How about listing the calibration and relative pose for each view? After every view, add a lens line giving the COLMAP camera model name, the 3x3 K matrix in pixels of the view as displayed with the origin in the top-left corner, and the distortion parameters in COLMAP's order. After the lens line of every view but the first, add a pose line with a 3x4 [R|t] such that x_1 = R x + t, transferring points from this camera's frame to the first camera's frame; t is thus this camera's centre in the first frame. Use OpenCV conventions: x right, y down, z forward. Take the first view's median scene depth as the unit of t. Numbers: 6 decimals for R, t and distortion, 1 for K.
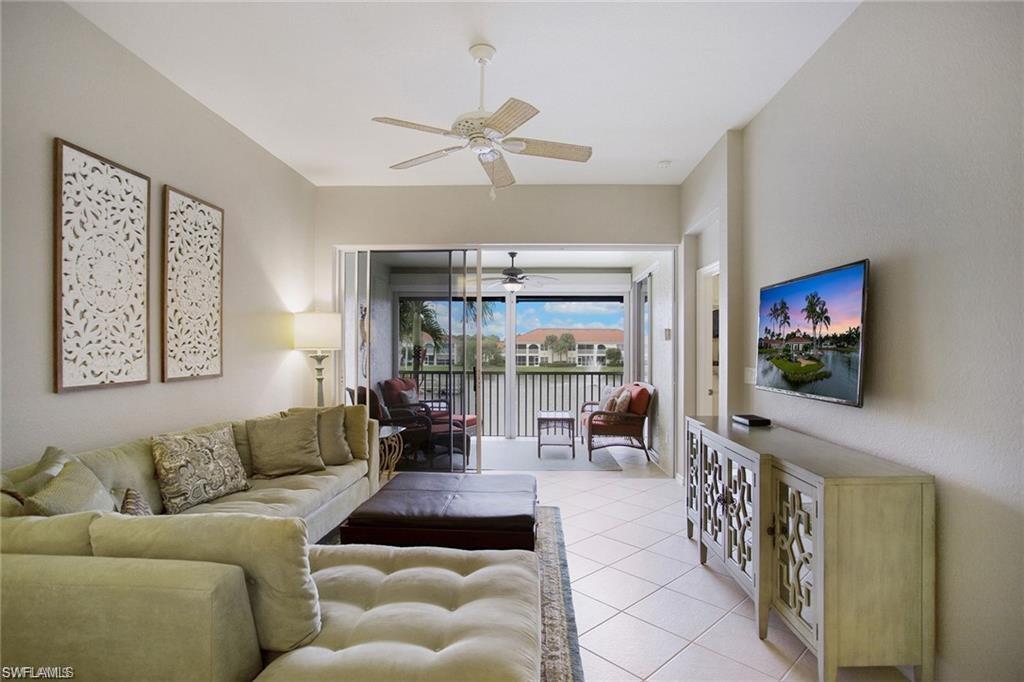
lens RADIAL K [[514.2, 0, 527.2], [0, 514.2, 352.0], [0, 0, 1]] dist [-0.067433, 0.020266]
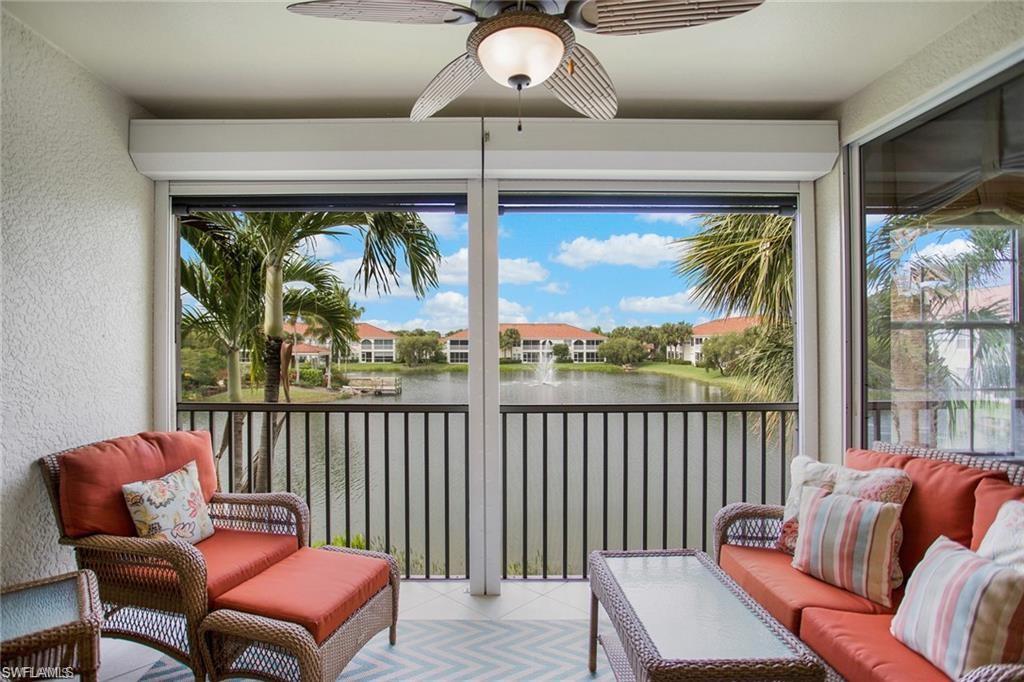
lens RADIAL K [[517.1, 0, 485.3], [0, 517.1, 335.1], [0, 0, 1]] dist [-0.046581, 0.005663]
pose [[0.999432, -0.004594, 0.033392, -0.102456], [0.005427, 0.999676, -0.024877, -0.003908], [-0.033267, 0.025044, 0.999133, 1.501136]]
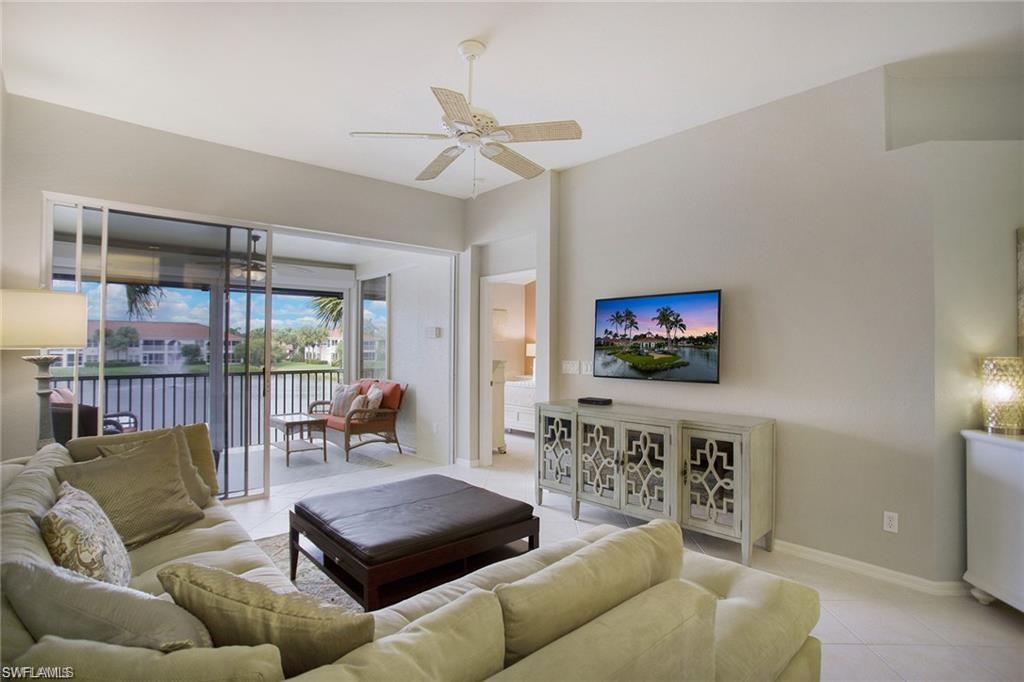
lens RADIAL K [[514.2, 0, 508.9], [0, 514.2, 343.5], [0, 0, 1]] dist [-0.067433, 0.020266]
pose [[0.730768, -0.000457, 0.682625, -0.565685], [0.006047, 0.999965, -0.005804, -0.006245], [-0.682599, 0.008370, 0.730746, 0.183648]]
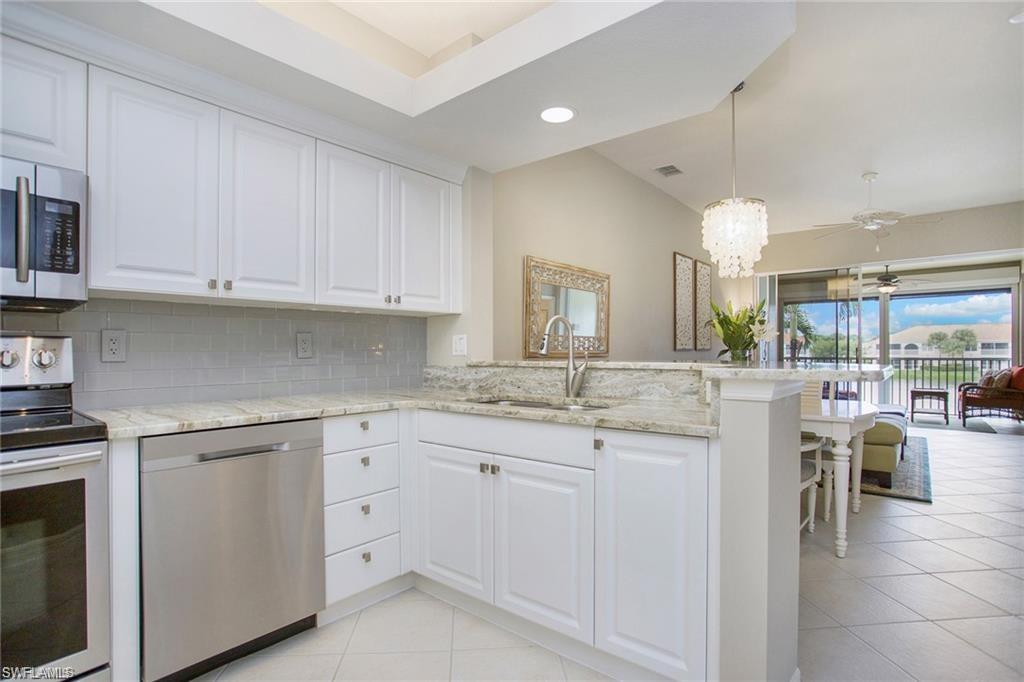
lens RADIAL K [[514.2, 0, 510.3], [0, 514.2, 358.5], [0, 0, 1]] dist [-0.067433, 0.020266]
pose [[0.784727, -0.005039, -0.619821, 0.004872], [0.007993, 0.999966, 0.001991, 0.070211], [0.619790, -0.006517, 0.784741, -1.046794]]
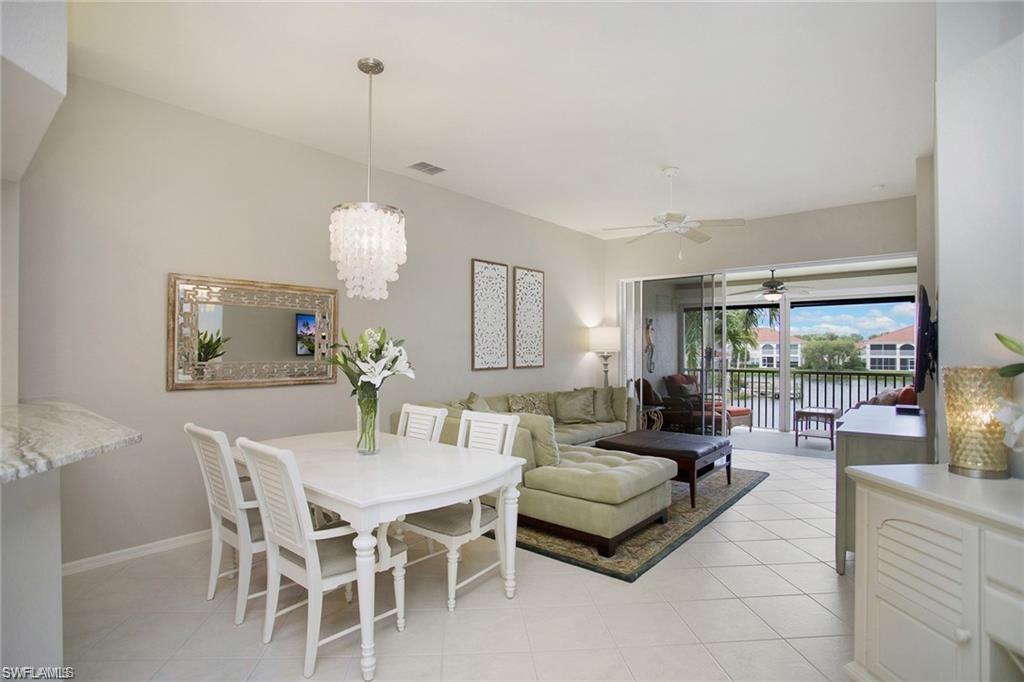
lens RADIAL K [[514.2, 0, 486.7], [0, 514.2, 347.8], [0, 0, 1]] dist [-0.067433, 0.020266]
pose [[0.761119, -0.004559, -0.648597, 0.409528], [-0.002362, 0.999949, -0.009799, 0.000521], [0.648608, 0.008990, 0.761069, -0.498457]]
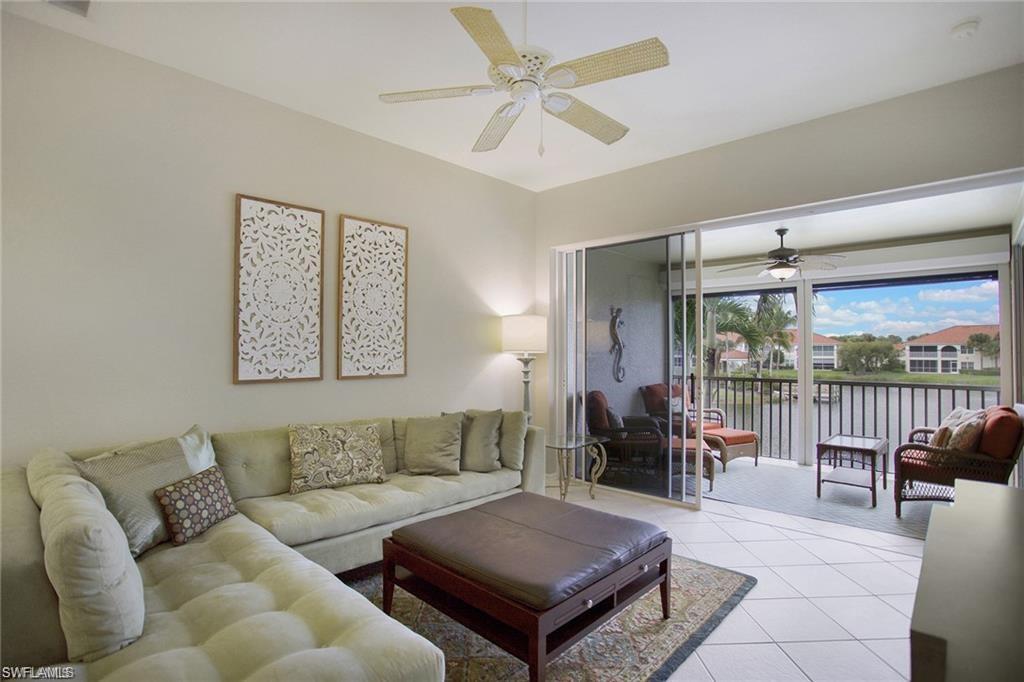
lens RADIAL K [[514.2, 0, 508.6], [0, 514.2, 335.9], [0, 0, 1]] dist [-0.067433, 0.020266]
pose [[0.747110, -0.020305, -0.664390, 0.322510], [-0.004455, 0.999358, -0.035552, -0.001775], [0.664685, 0.029521, 0.746540, 0.306451]]
